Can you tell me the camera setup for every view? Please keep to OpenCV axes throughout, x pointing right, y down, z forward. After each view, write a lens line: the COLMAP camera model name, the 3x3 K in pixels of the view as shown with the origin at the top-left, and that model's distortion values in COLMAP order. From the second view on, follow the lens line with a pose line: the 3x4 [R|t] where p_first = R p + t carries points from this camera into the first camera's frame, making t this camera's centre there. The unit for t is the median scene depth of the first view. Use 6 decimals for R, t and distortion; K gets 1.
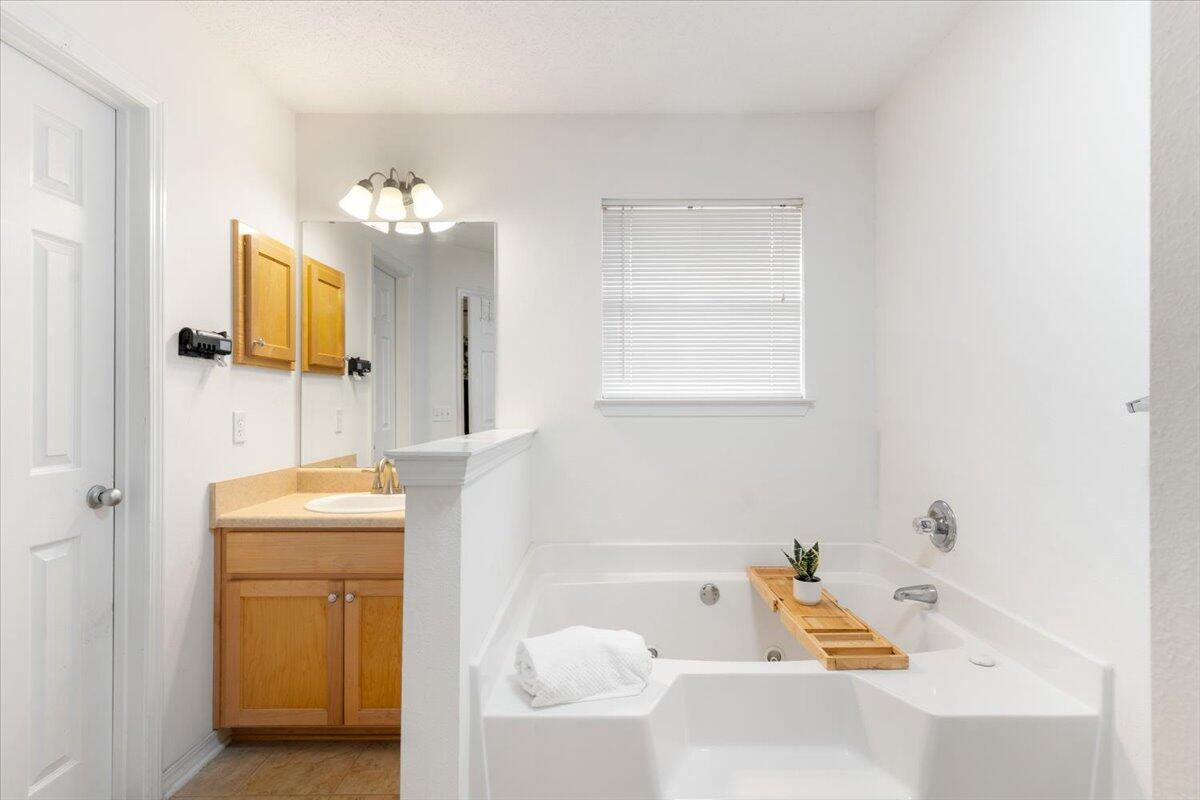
lens RADIAL K [[601.1, 0, 600.8], [0, 601.1, 402.2], [0, 0, 1]] dist [-0.001194, -0.007590]
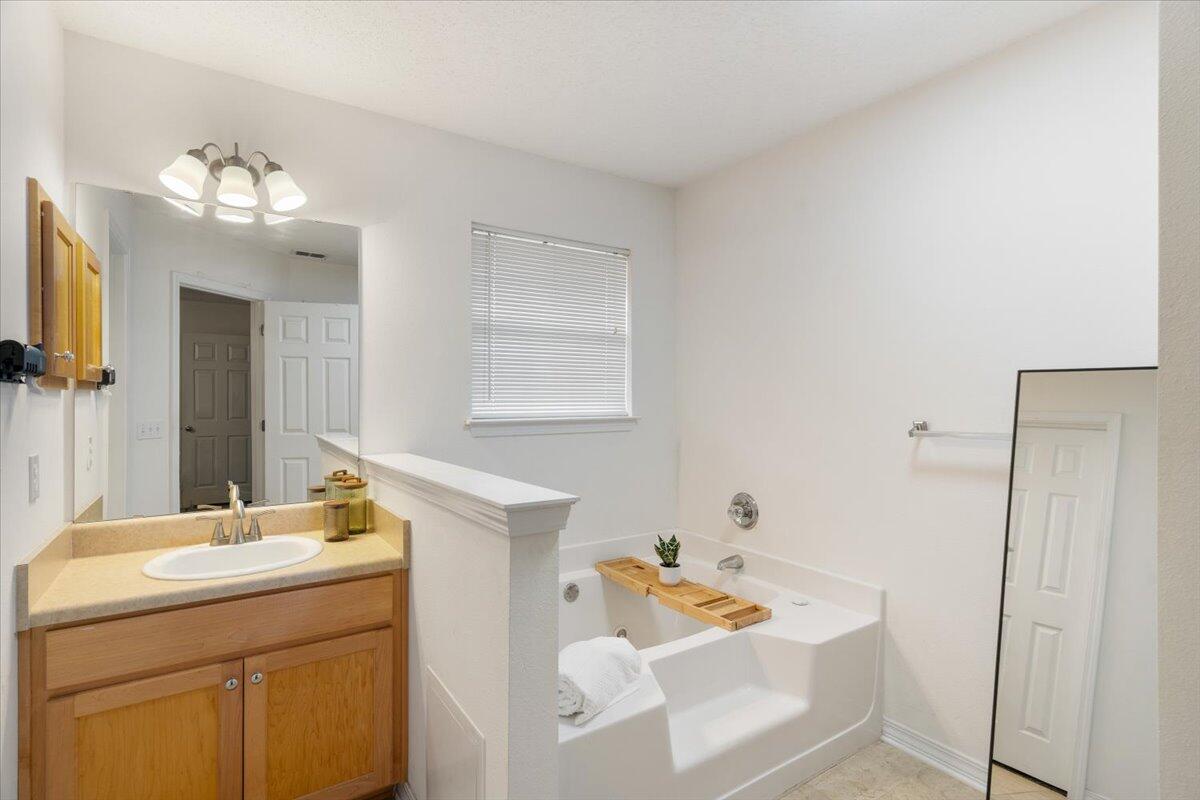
lens RADIAL K [[580.5, 0, 607.0], [0, 580.5, 401.6], [0, 0, 1]] dist [-0.004701, 0.002029]
pose [[0.827668, -0.002501, 0.561212, -0.442242], [-0.001757, 0.999974, 0.007047, -0.053995], [-0.561215, -0.006819, 0.827642, 0.078712]]
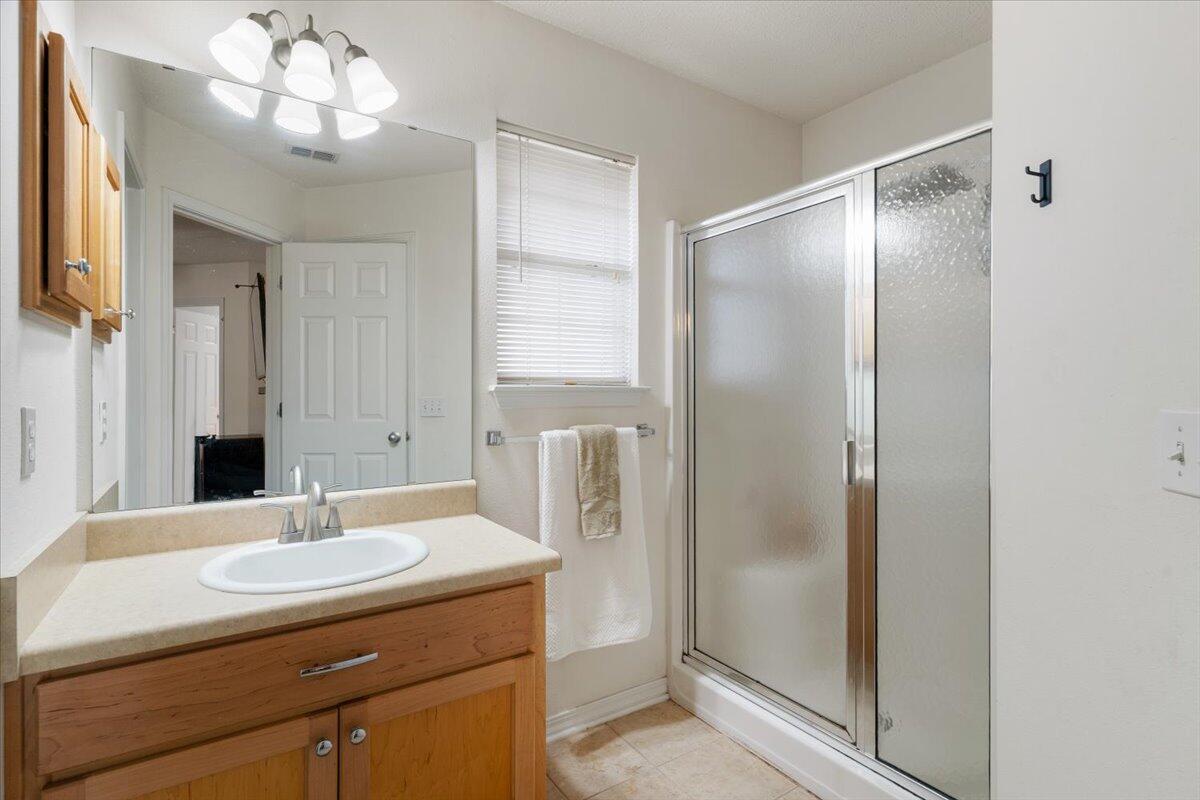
lens RADIAL K [[545.5, 0, 601.6], [0, 545.5, 399.7], [0, 0, 1]] dist [0.014543, 0.000566]
pose [[0.820529, 0.006699, 0.571565, -0.501849], [-0.011022, 0.999931, 0.004104, 0.002984], [-0.571498, -0.009667, 0.820547, 0.424678]]
